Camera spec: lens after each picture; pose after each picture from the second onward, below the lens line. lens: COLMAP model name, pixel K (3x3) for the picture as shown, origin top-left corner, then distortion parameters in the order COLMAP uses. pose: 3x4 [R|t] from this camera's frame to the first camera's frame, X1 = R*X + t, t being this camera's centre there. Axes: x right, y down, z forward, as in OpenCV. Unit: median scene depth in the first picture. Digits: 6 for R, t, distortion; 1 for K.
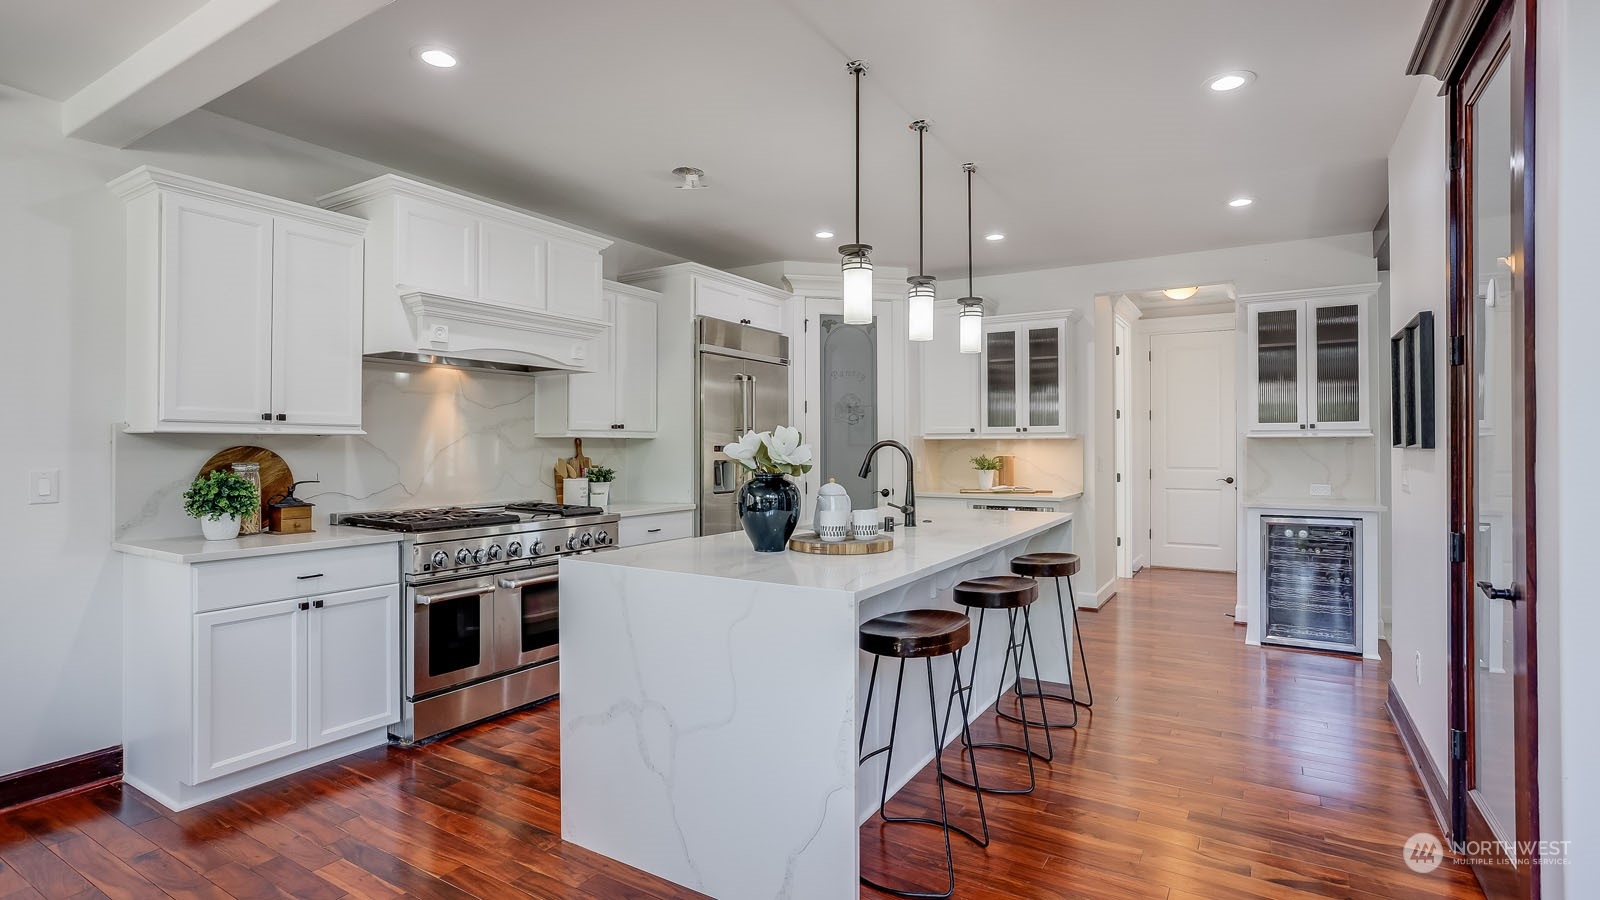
lens RADIAL K [[762.2, 0, 790.3], [0, 762.2, 438.6], [0, 0, 1]] dist [-0.000607, 0.000004]
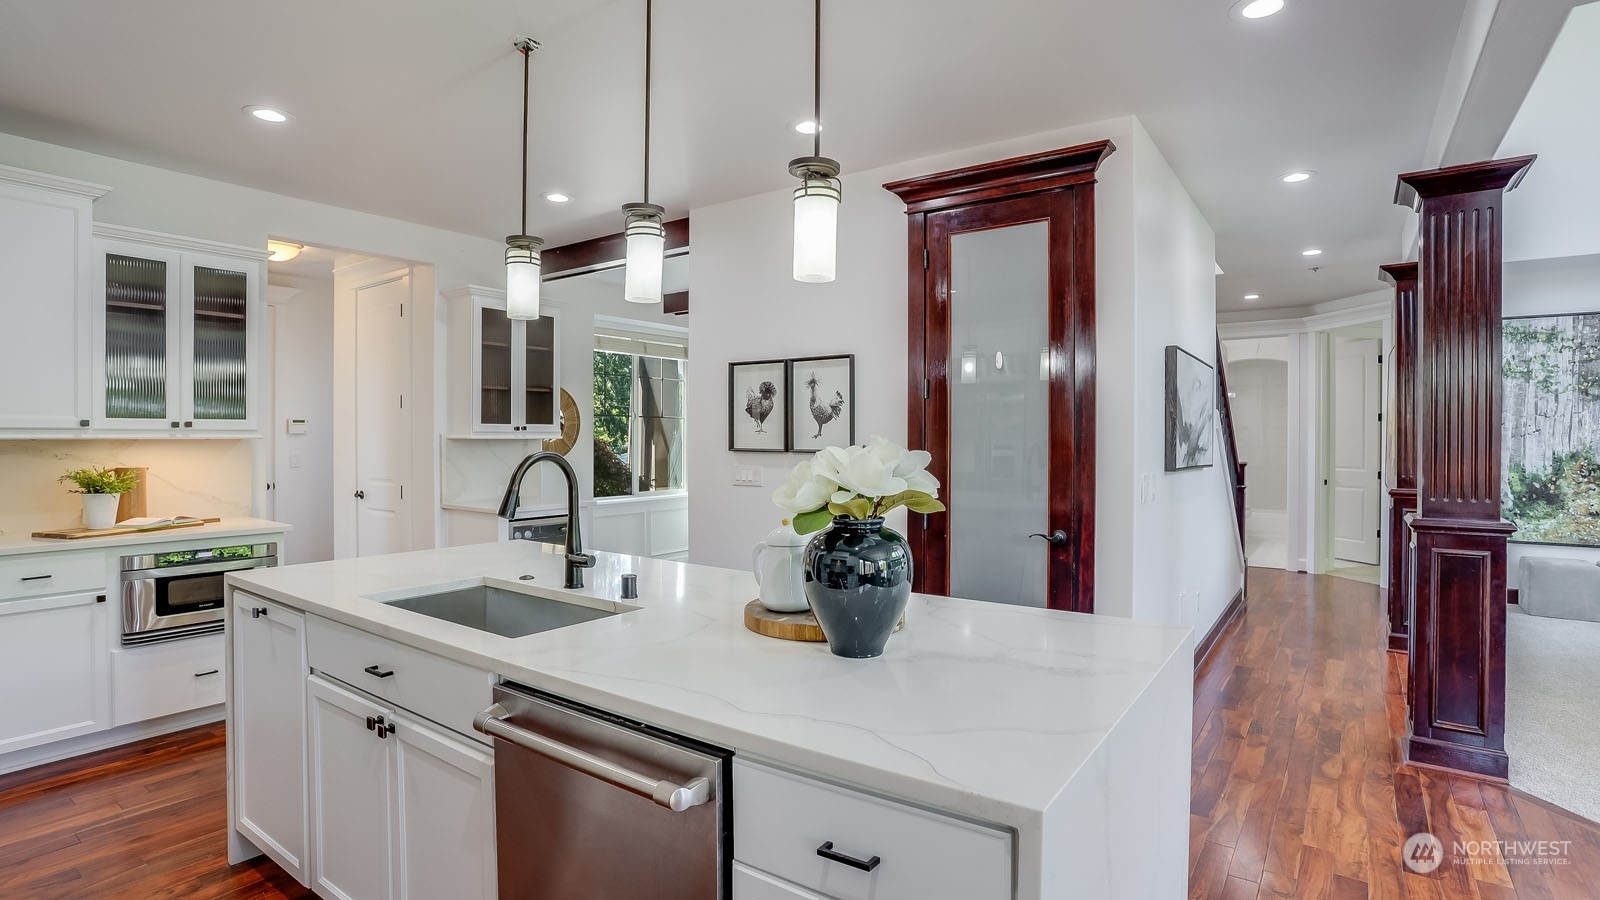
lens RADIAL K [[780.0, 0, 808.0], [0, 780.0, 445.3], [0, 0, 1]] dist [-0.071434, 0.030644]
pose [[0.050762, -0.008962, 0.998671, -0.280114], [-0.010564, 0.999899, 0.009510, -0.005920], [-0.998655, -0.011033, 0.050662, 0.461588]]
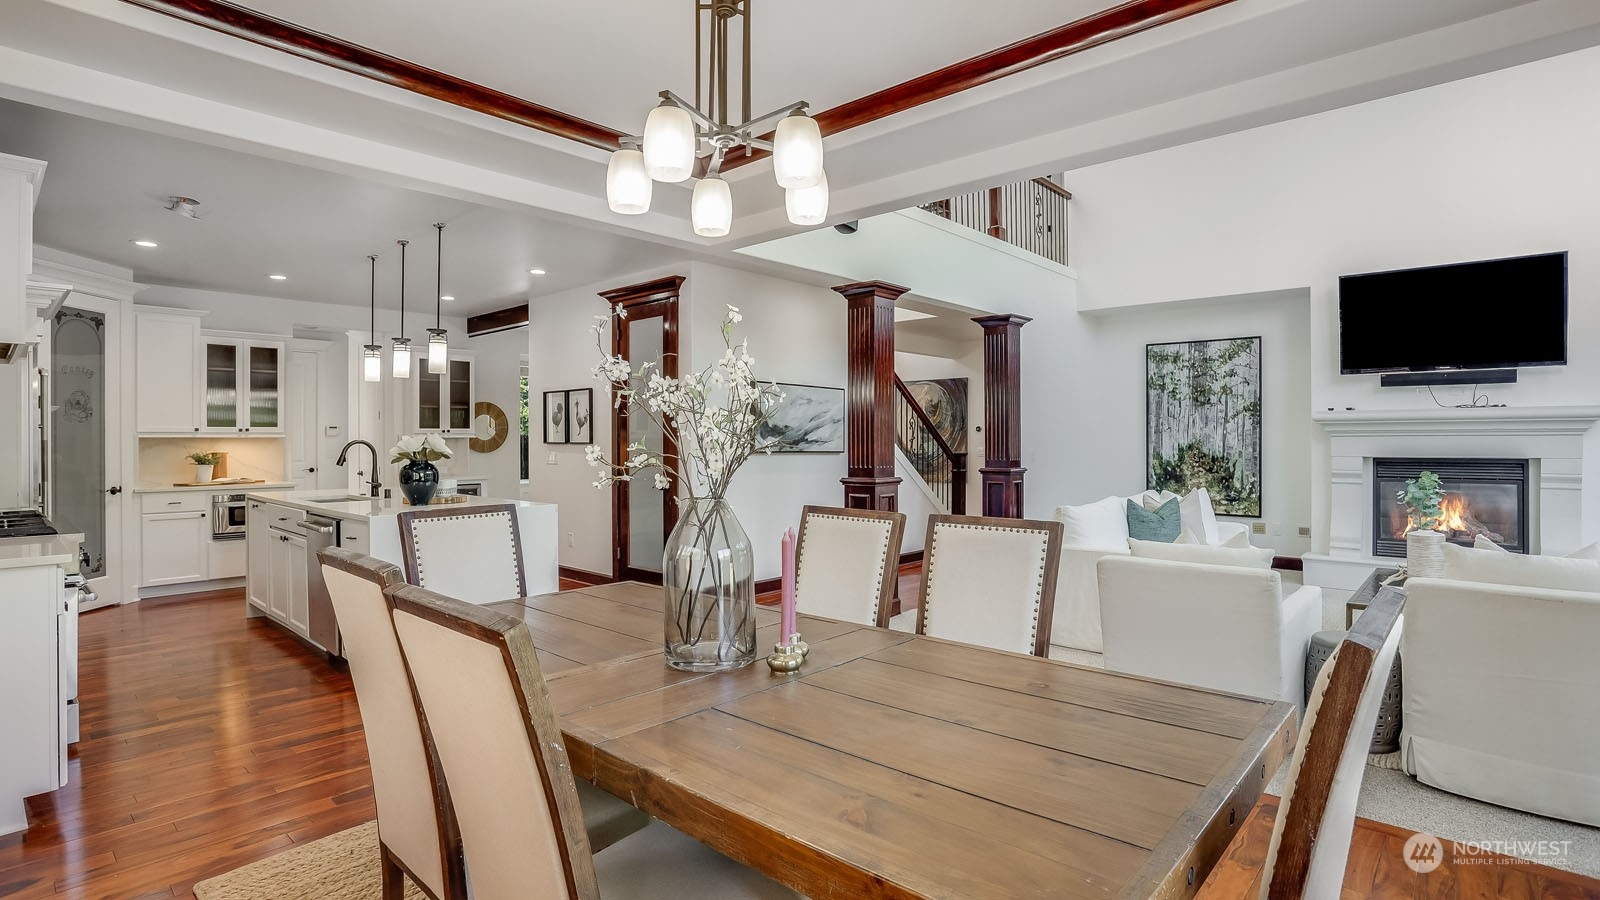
lens RADIAL K [[780.0, 0, 808.0], [0, 780.0, 445.3], [0, 0, 1]] dist [-0.071434, 0.030644]
pose [[0.163103, -0.004780, 0.986597, -0.709913], [-0.005816, 0.999966, 0.005806, 0.000256], [-0.986592, -0.006685, 0.163070, -0.053355]]
